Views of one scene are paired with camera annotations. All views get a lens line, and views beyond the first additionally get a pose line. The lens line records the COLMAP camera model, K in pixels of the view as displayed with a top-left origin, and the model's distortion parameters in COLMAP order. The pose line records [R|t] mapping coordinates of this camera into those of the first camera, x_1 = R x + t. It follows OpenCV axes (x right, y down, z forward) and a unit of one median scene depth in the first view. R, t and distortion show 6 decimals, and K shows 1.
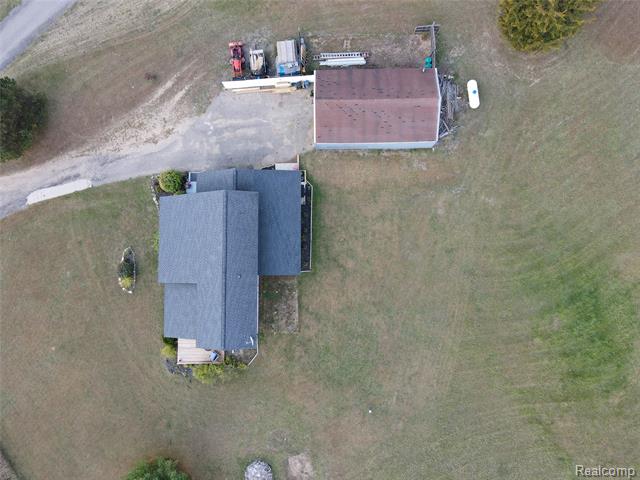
lens RADIAL K [[479.4, 0, 320.0], [0, 479.4, 240.0], [0, 0, 1]] dist [0.015323, 0.003359]
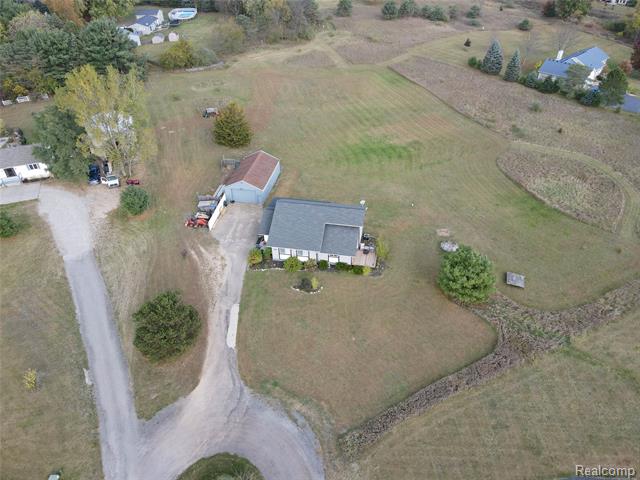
lens RADIAL K [[479.4, 0, 320.0], [0, 479.4, 240.0], [0, 0, 1]] dist [0.015323, 0.003359]
pose [[0.197801, -0.568512, 0.798542, -1.421119], [0.979245, 0.151341, -0.134816, 0.268382], [-0.044207, 0.808635, 0.586647, 0.059423]]
